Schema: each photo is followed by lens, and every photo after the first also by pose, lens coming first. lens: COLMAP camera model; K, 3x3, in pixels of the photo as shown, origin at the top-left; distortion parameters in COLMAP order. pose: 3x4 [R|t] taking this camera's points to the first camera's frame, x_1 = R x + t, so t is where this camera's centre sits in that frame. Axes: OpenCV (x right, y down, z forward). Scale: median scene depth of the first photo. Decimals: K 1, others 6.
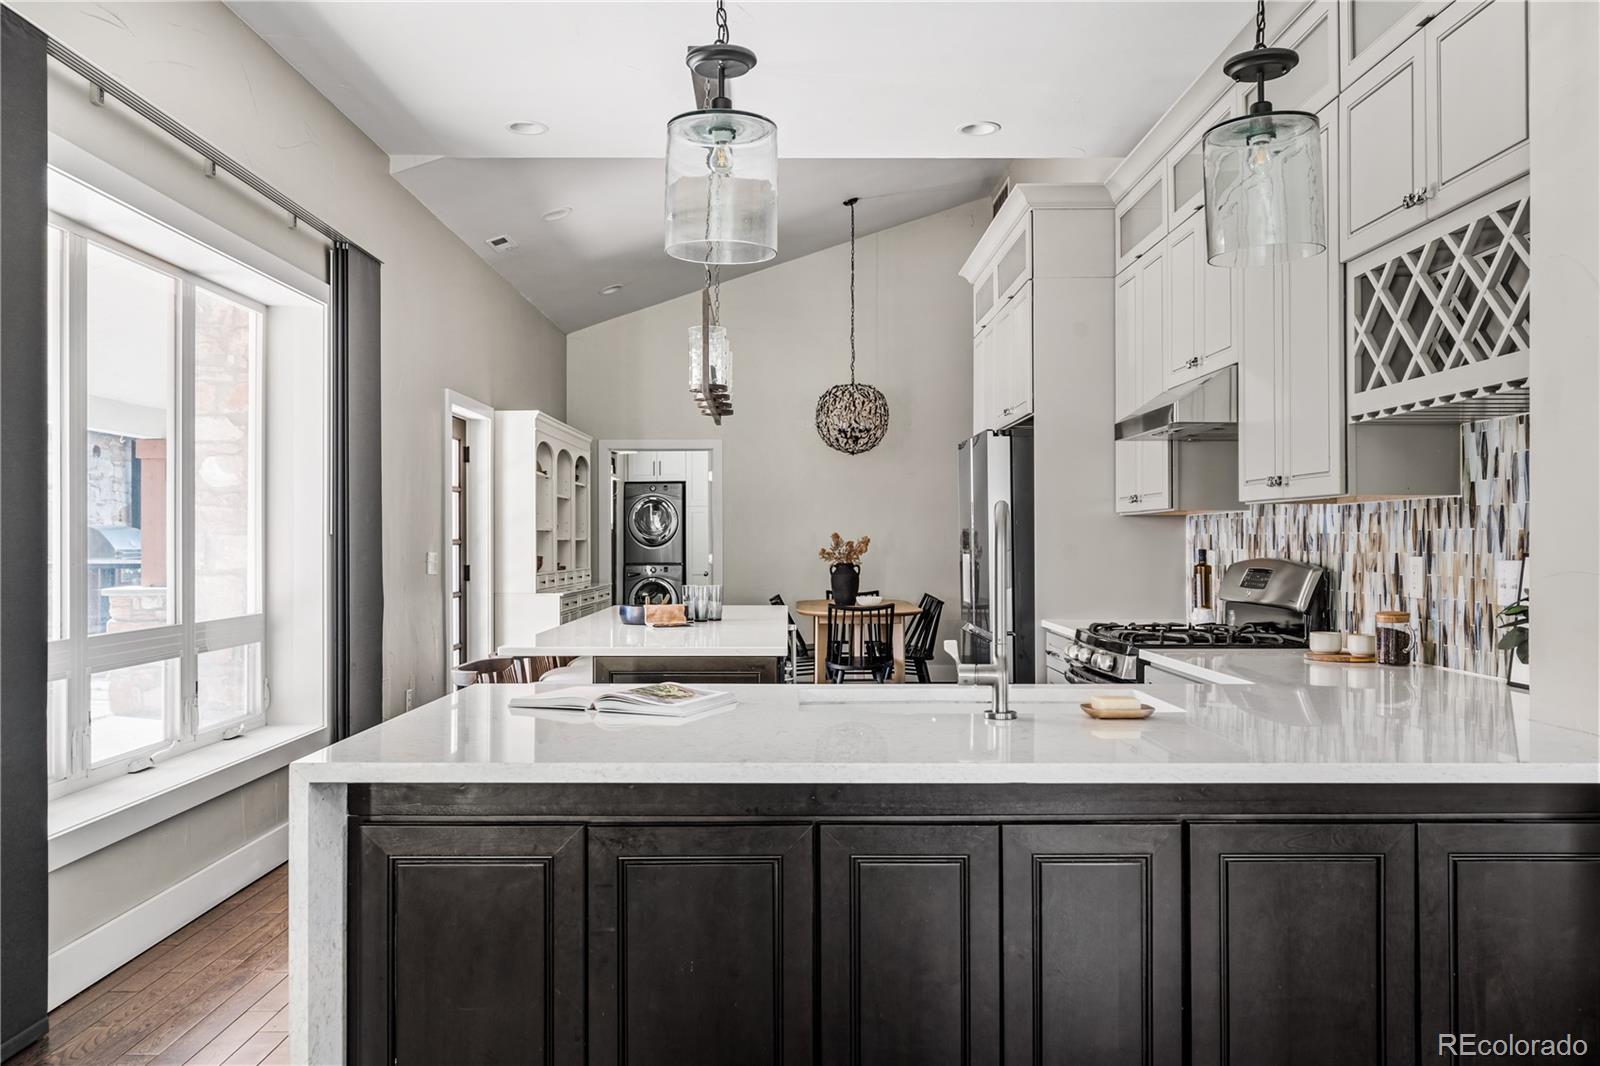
lens RADIAL K [[1284.2, 0, 790.6], [0, 1284.2, 539.3], [0, 0, 1]] dist [0.008540, 0.005405]
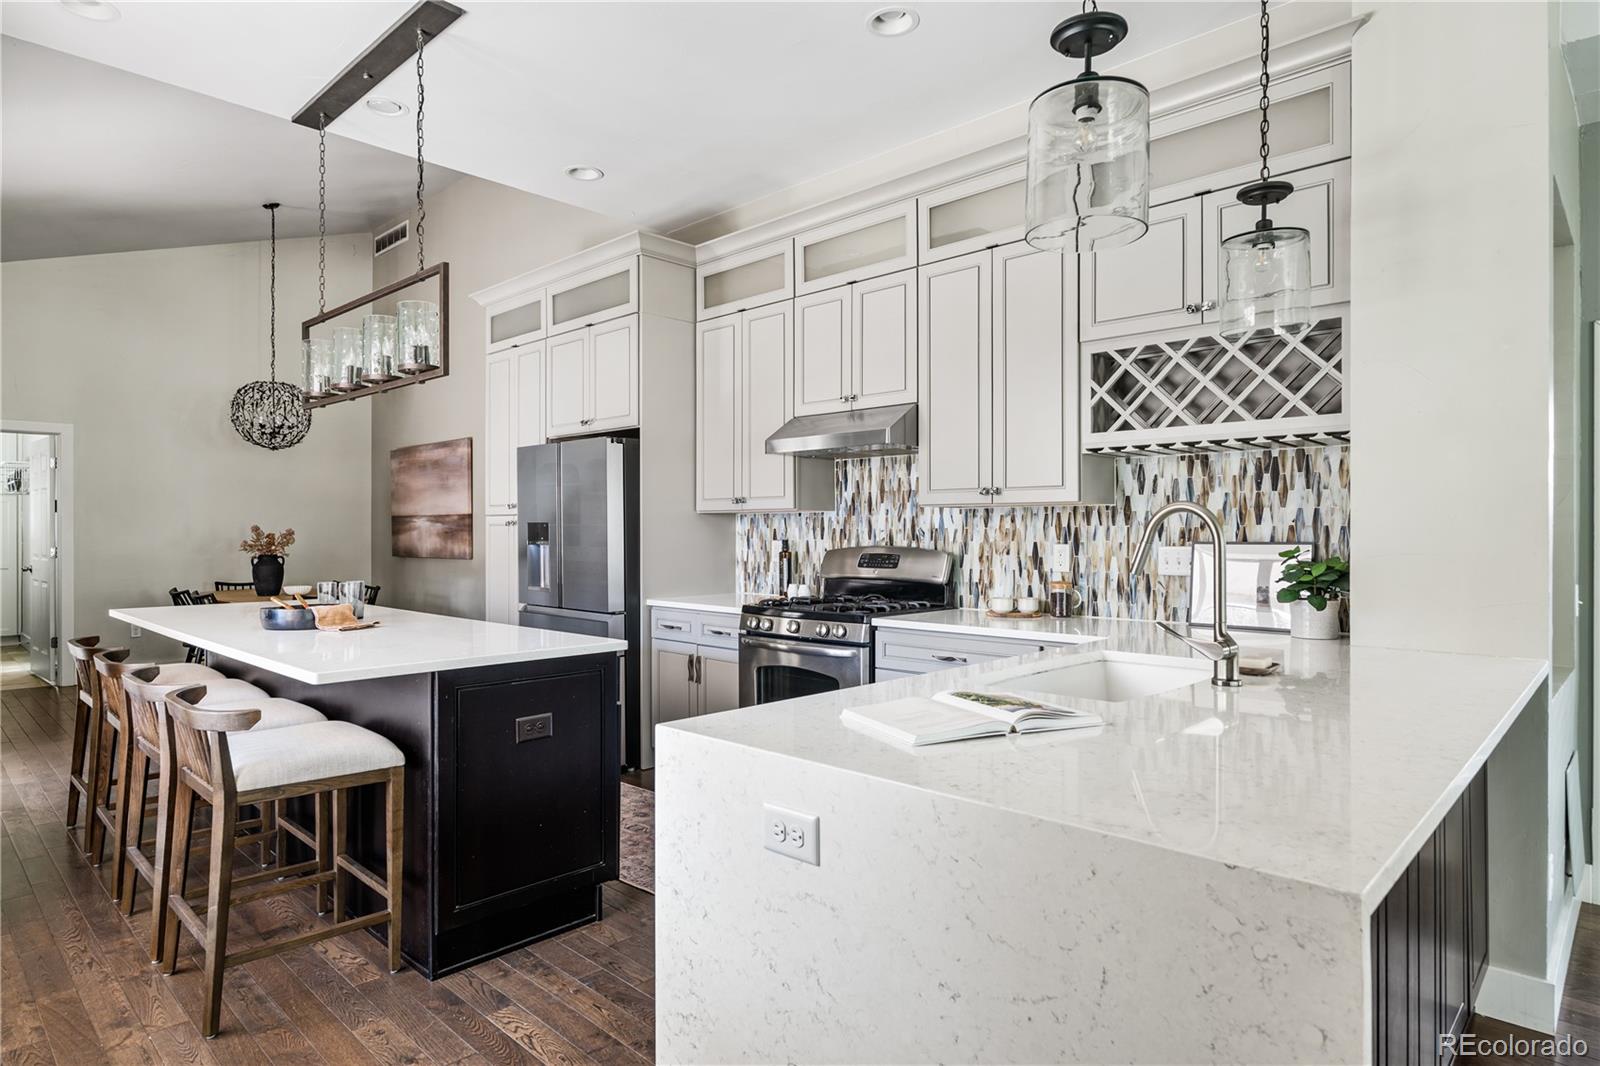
lens RADIAL K [[898.3, 0, 810.7], [0, 898.3, 532.8], [0, 0, 1]] dist [-0.001642, -0.001399]
pose [[0.684746, 0.001997, 0.728779, -0.296361], [-0.002353, 0.999997, -0.000529, 0.000766], [-0.728778, -0.001353, 0.684749, 0.303919]]
